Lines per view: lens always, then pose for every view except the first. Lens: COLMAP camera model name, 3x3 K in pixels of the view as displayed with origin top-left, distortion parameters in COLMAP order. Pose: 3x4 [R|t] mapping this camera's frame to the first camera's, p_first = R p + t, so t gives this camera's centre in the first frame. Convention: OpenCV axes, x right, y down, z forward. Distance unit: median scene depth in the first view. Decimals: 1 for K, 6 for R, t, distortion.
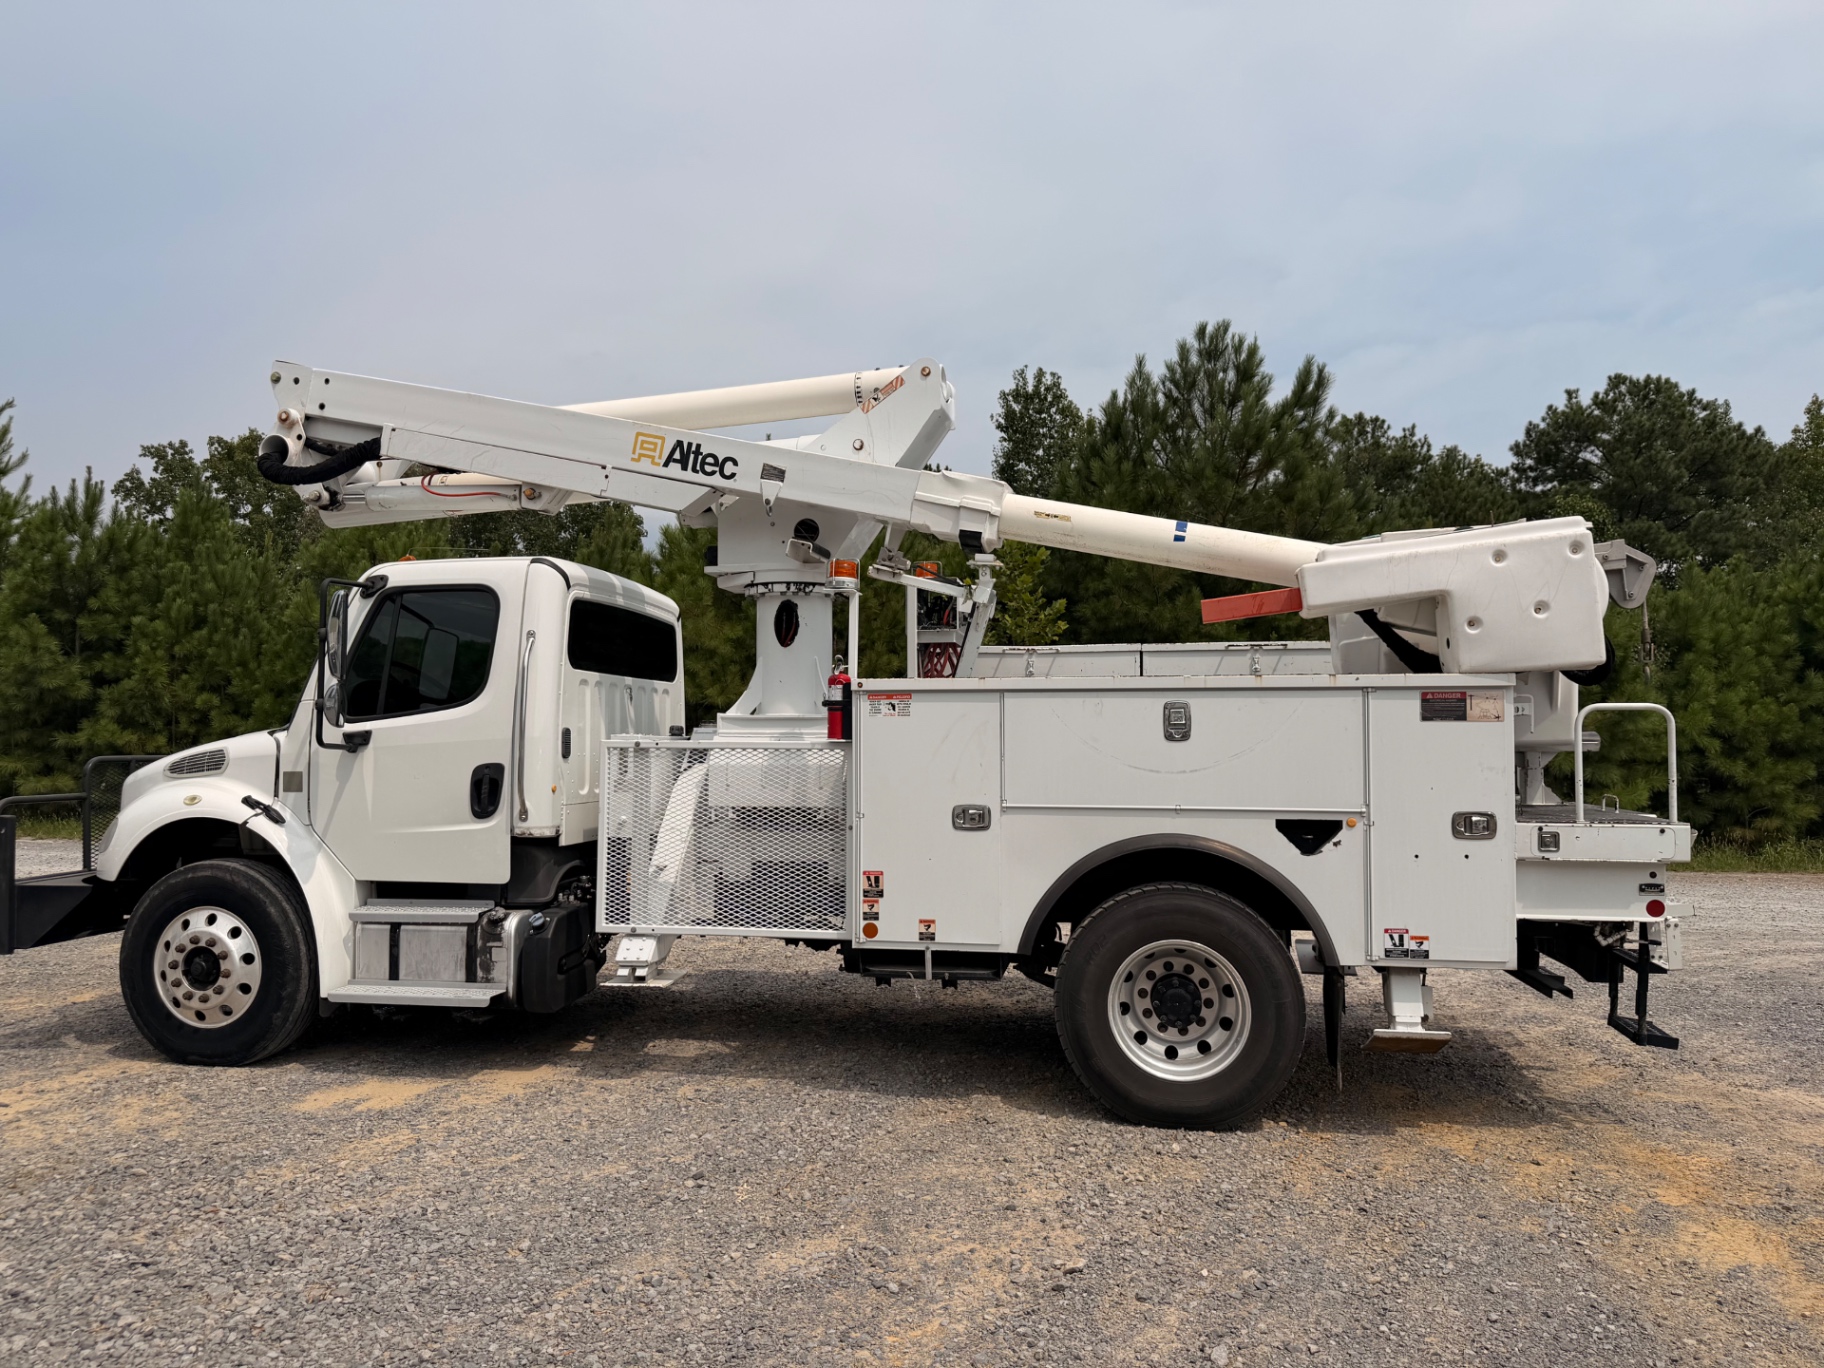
lens RADIAL K [[1288.5, 0, 860.1], [0, 1288.5, 693.7], [0, 0, 1]] dist [0.101098, -0.151687]
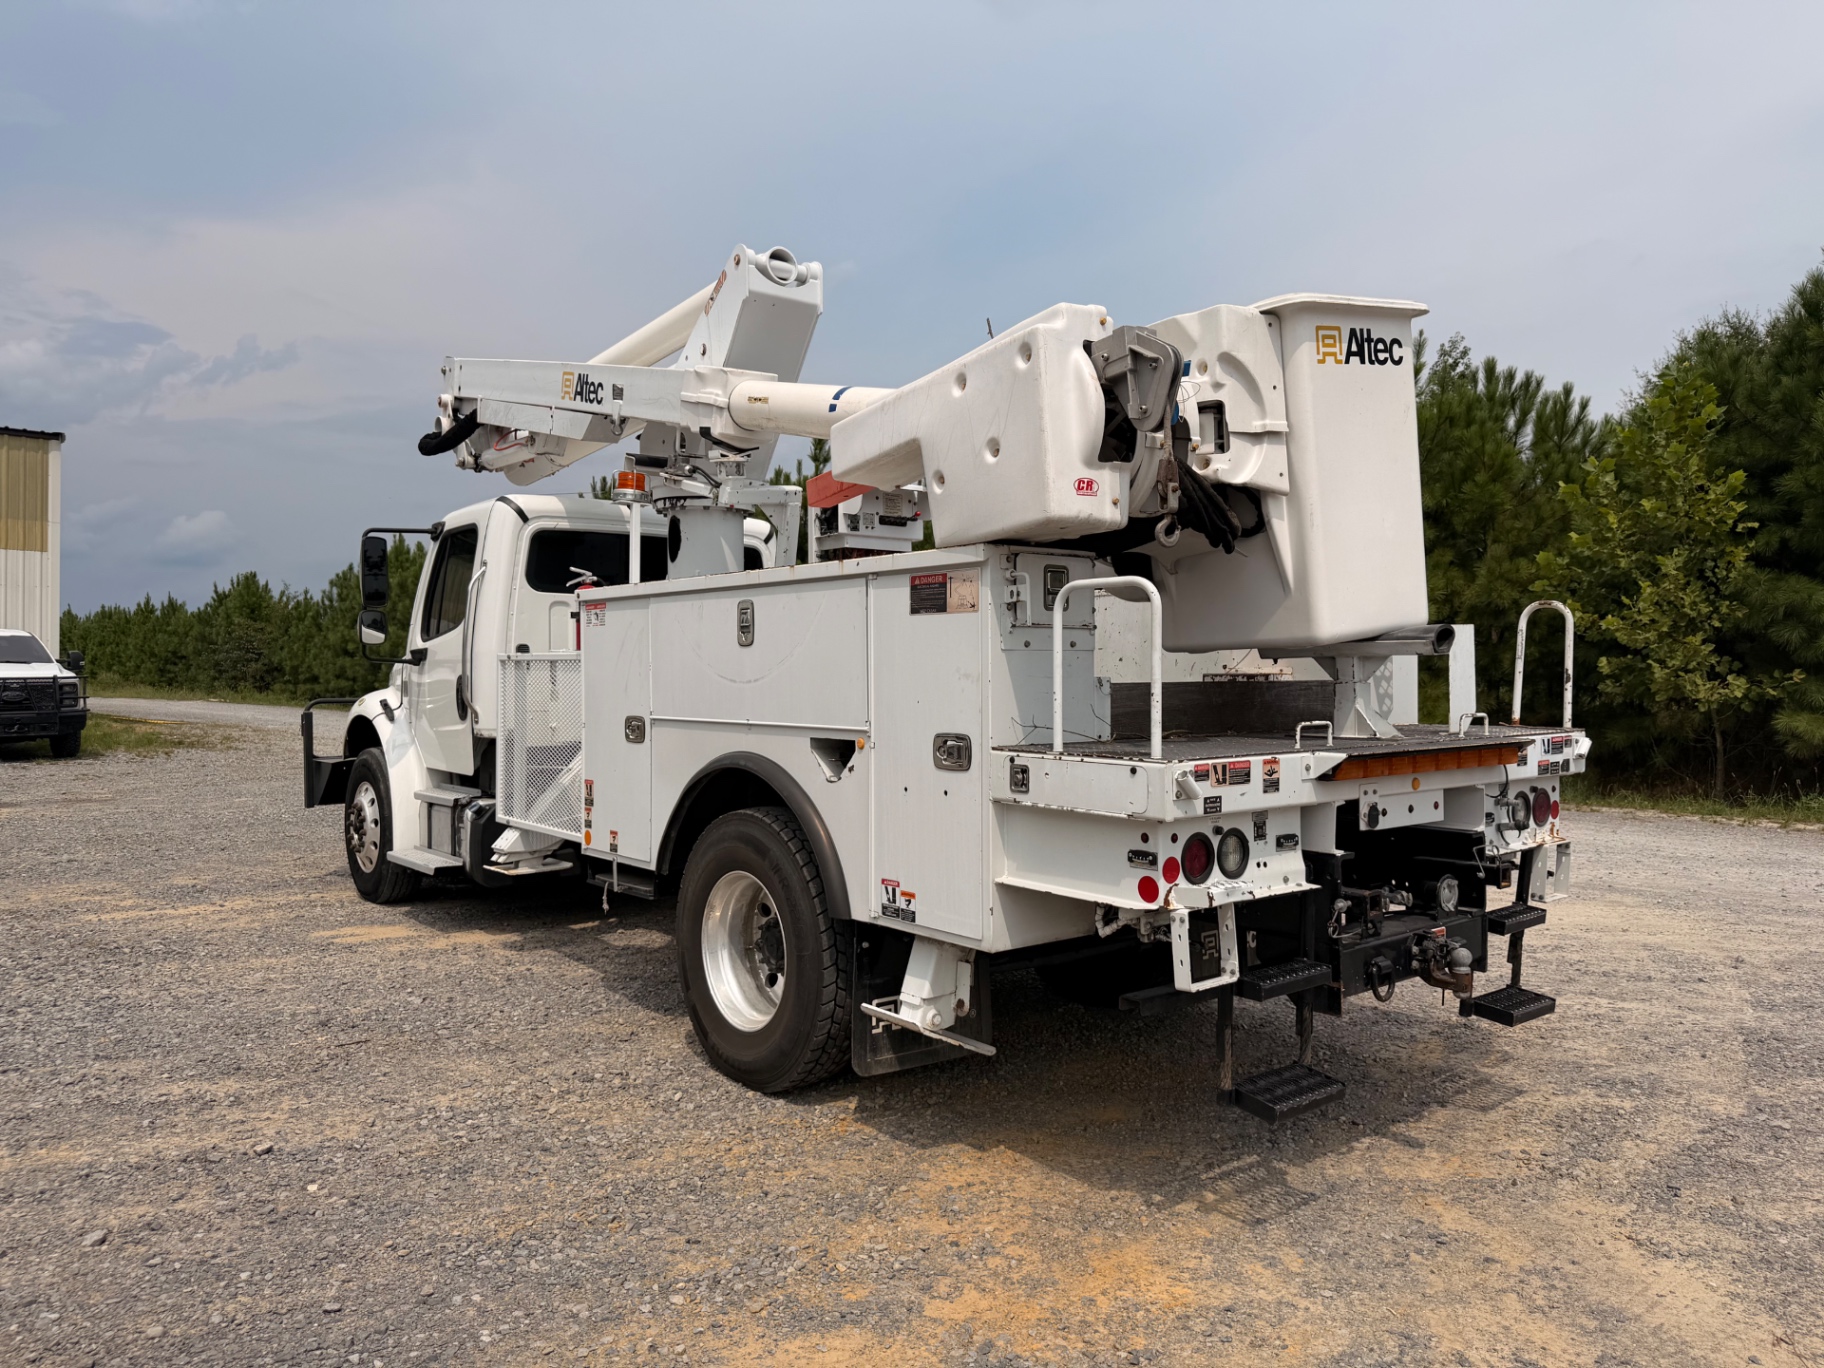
lens RADIAL K [[1281.5, 0, 911.0], [0, 1281.5, 691.6], [0, 0, 1]] dist [0.097970, -0.139240]
pose [[0.758392, 0.008760, -0.651739, 0.892515], [0.021547, 0.999026, 0.038501, 0.036295], [0.651442, -0.043242, 0.757465, 0.418610]]
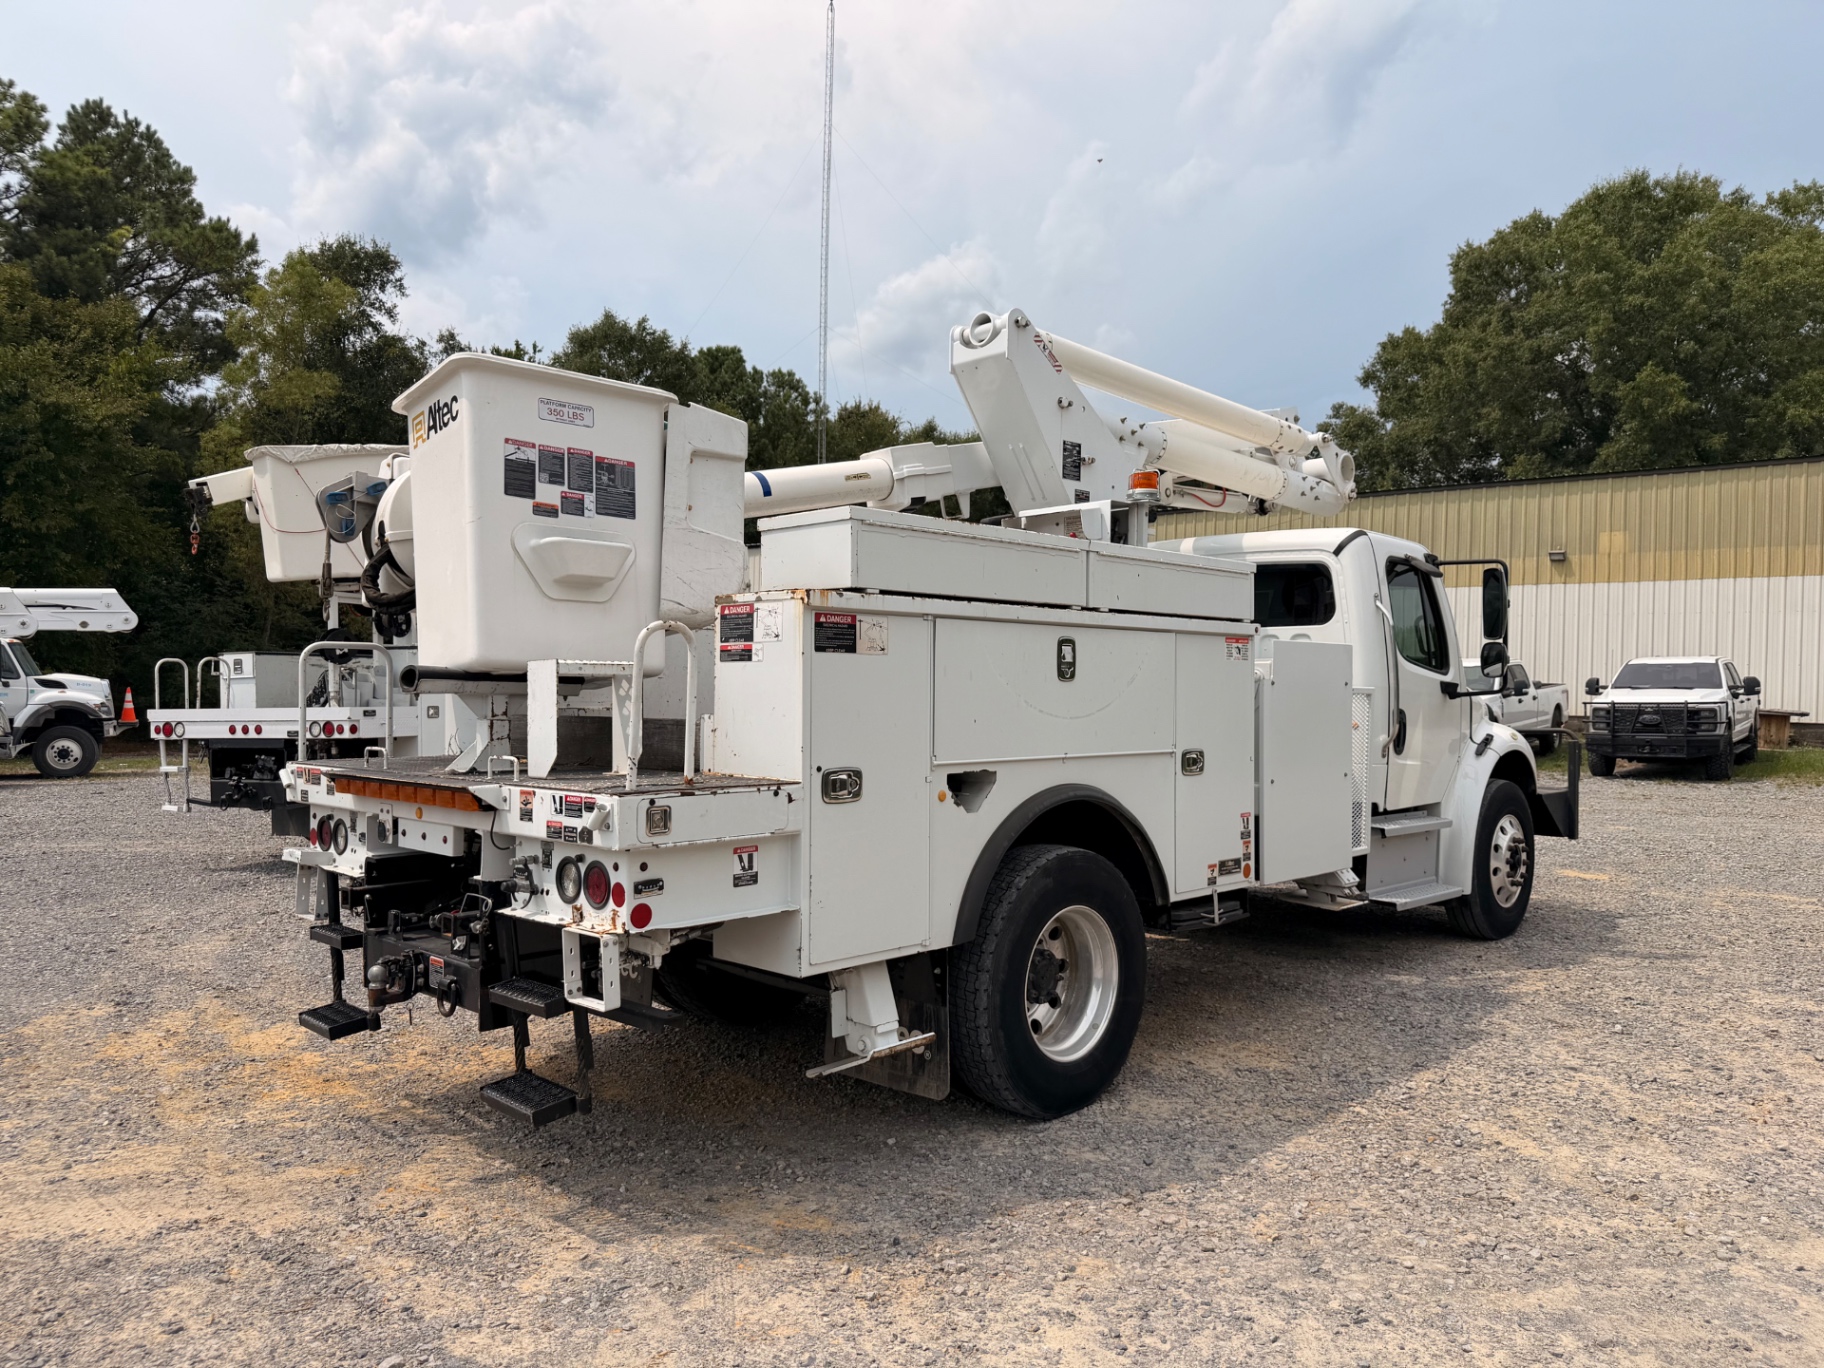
lens RADIAL K [[1275.2, 0, 904.3], [0, 1275.2, 692.6], [0, 0, 1]] dist [0.088685, -0.132020]
pose [[-0.573004, -0.001176, -0.819552, 1.105161], [0.017999, 0.999740, -0.014019, 0.065998], [0.819355, -0.022784, -0.572833, 1.838497]]
